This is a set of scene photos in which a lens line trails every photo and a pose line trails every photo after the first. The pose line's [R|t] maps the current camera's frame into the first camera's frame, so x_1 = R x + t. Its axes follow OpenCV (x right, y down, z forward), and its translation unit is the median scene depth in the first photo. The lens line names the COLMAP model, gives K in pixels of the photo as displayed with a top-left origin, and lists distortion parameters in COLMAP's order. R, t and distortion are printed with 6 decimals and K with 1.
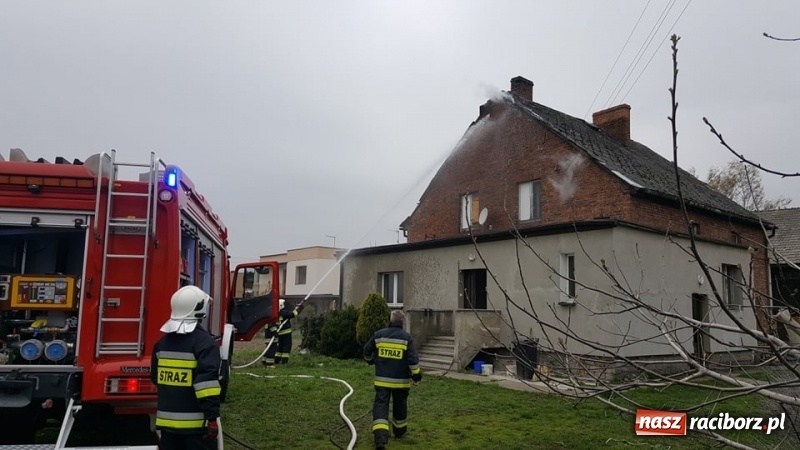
lens RADIAL K [[603.7, 0, 400.3], [0, 603.7, 231.2], [0, 0, 1]] dist [0.128185, -0.205062]
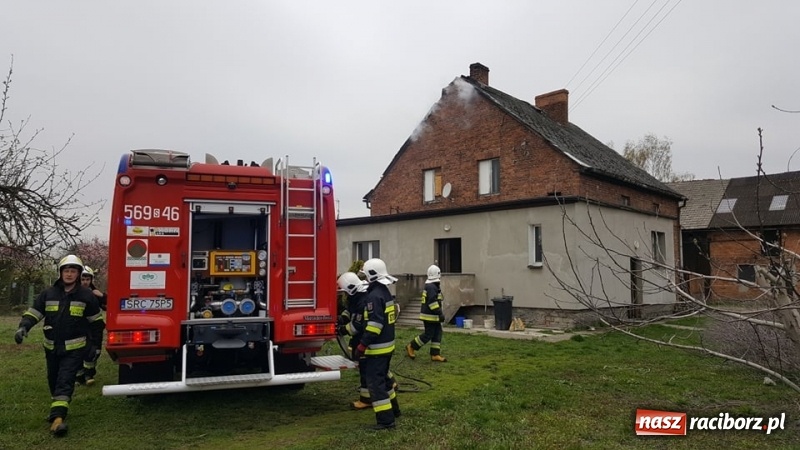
lens RADIAL K [[603.7, 0, 400.3], [0, 603.7, 231.2], [0, 0, 1]] dist [0.128185, -0.205062]
pose [[0.989503, -0.009770, 0.144178, -0.210424], [0.001893, 0.998503, 0.054665, -0.020539], [-0.144497, -0.053818, 0.988041, -0.172459]]
